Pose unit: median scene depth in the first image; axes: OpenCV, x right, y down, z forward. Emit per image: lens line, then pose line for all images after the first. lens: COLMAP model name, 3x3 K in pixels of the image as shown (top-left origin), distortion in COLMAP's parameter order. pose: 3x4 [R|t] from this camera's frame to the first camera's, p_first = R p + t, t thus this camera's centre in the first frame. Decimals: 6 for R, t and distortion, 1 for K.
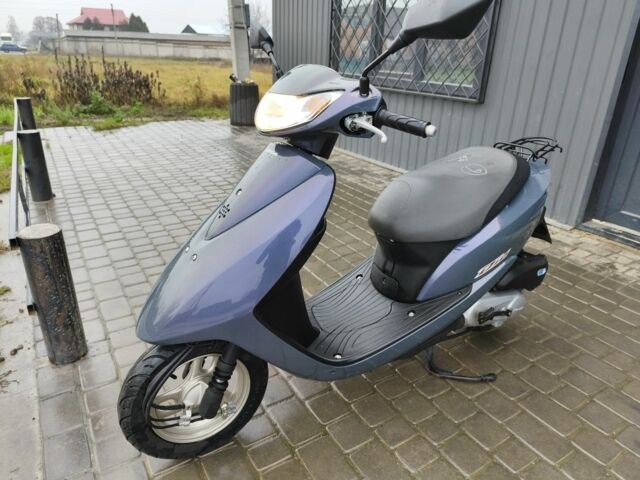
lens RADIAL K [[439.8, 0, 320.0], [0, 439.8, 240.0], [0, 0, 1]] dist [-0.006373, -0.003548]
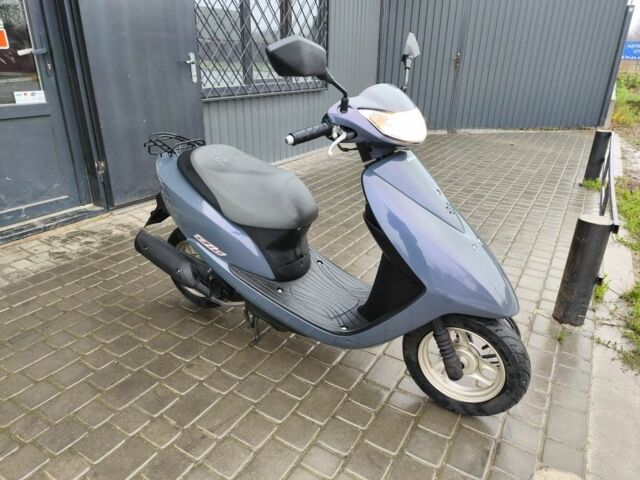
lens RADIAL K [[439.8, 0, 320.0], [0, 439.8, 240.0], [0, 0, 1]] dist [-0.006373, -0.003548]
pose [[-0.424725, -0.388207, 0.817865, -0.842303], [0.331084, 0.774214, 0.539423, -0.596774], [-0.842610, 0.499888, -0.200299, 1.200488]]
